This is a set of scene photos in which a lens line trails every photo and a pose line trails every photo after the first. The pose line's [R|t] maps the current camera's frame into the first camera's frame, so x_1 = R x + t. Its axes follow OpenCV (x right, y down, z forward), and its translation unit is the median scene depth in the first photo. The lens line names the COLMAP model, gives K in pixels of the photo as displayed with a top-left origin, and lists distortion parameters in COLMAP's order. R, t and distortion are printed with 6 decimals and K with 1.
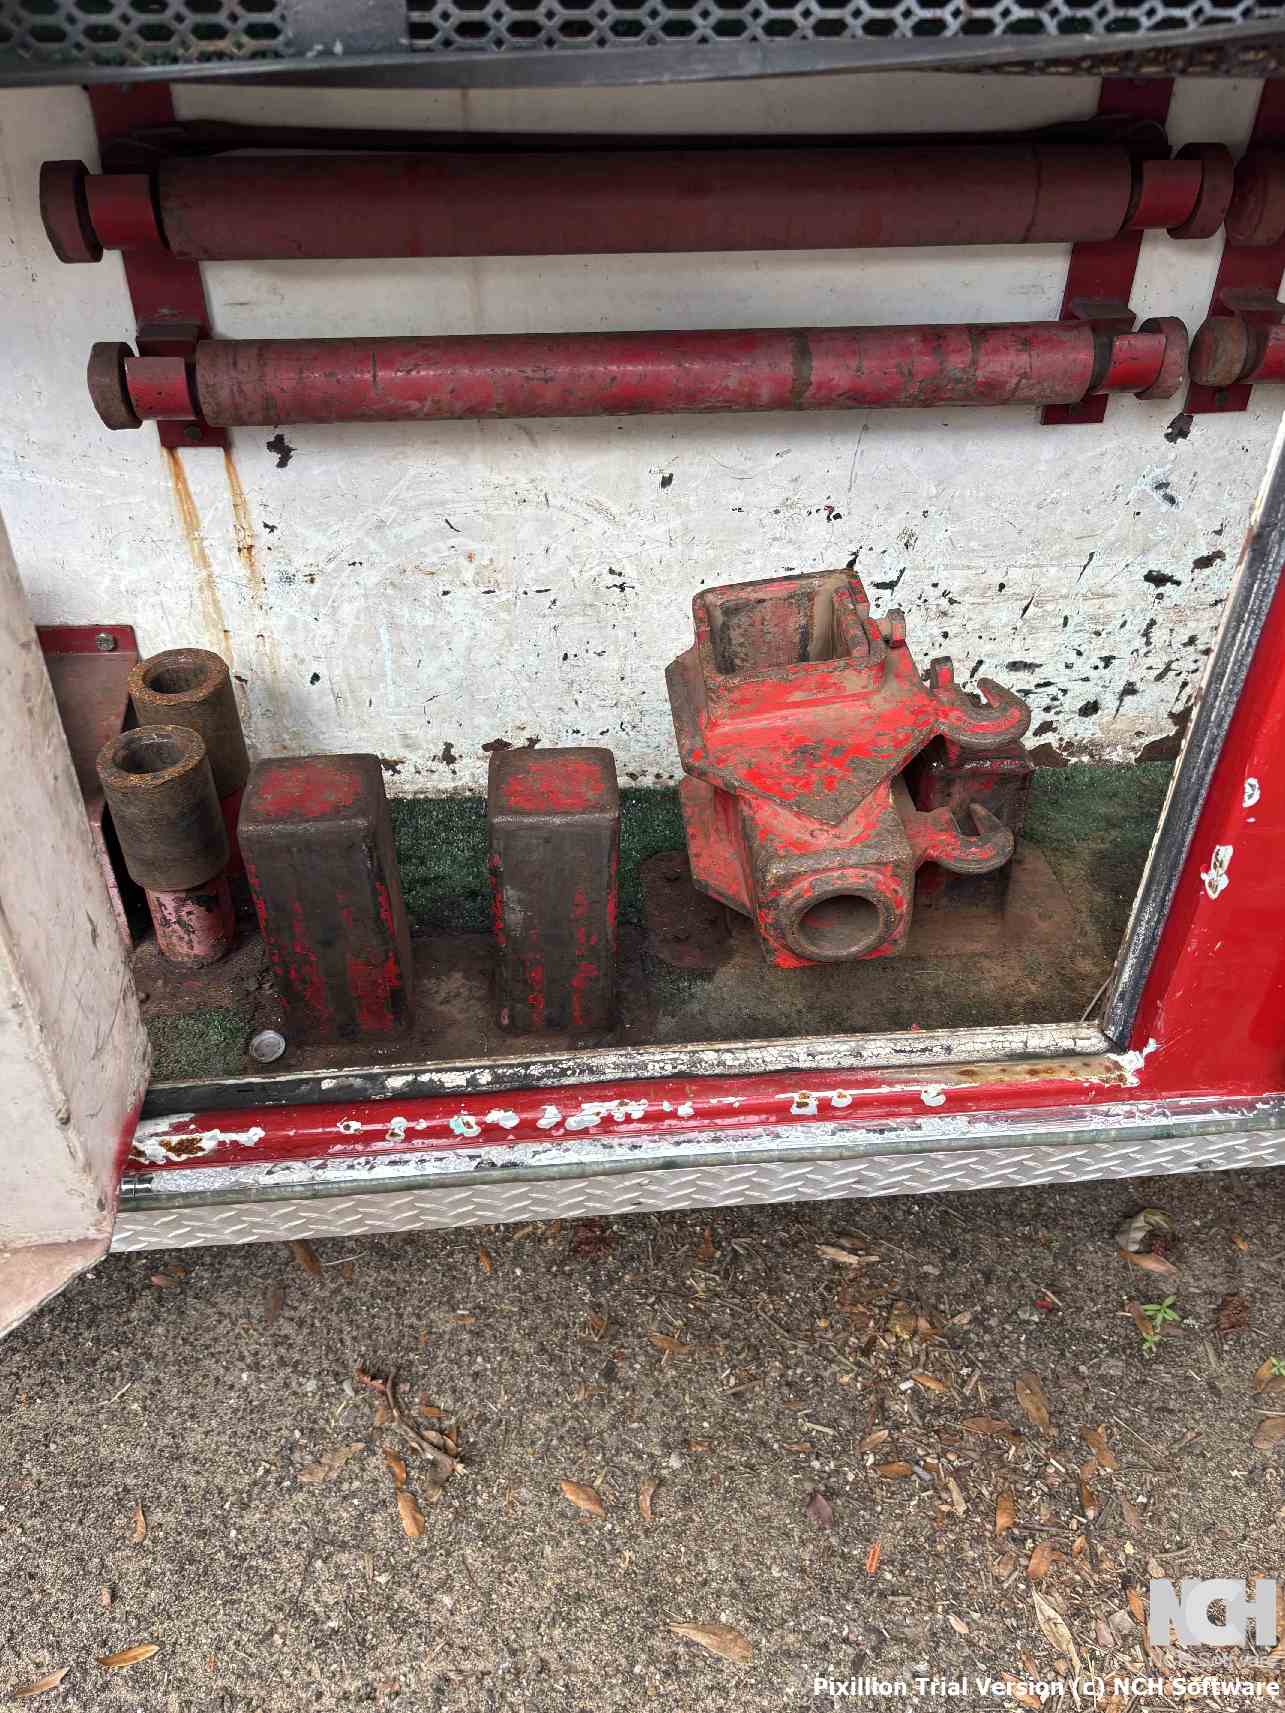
lens RADIAL K [[1307.7, 0, 634.2], [0, 1307.7, 868.7], [0, 0, 1]] dist [0.006256, -0.025884]
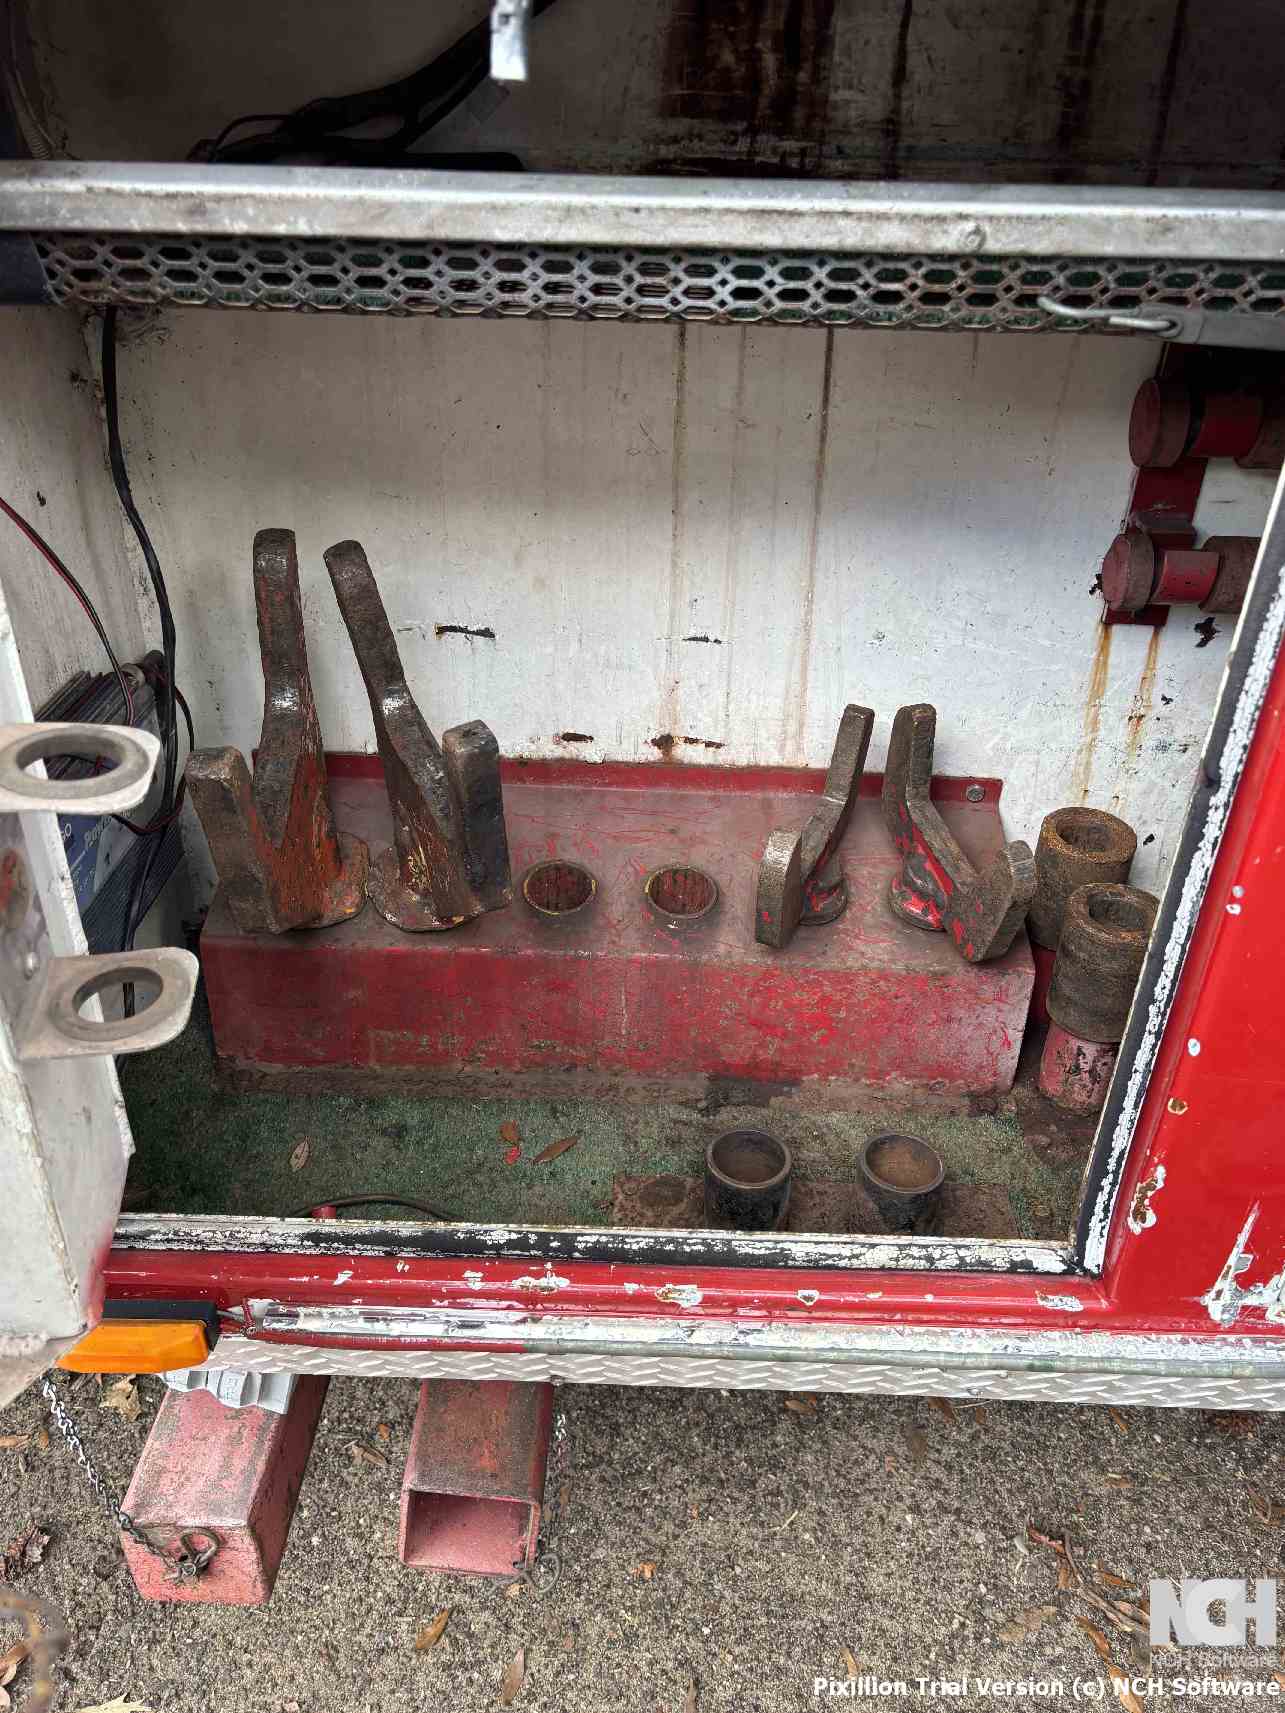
lens RADIAL K [[1307.7, 0, 629.1], [0, 1307.7, 840.9], [0, 0, 1]] dist [0.006256, -0.025884]
pose [[0.991826, 0.076549, -0.102085, -0.451641], [-0.086687, 0.991316, -0.098880, -0.004576], [0.093629, 0.106921, 0.989849, -0.056146]]
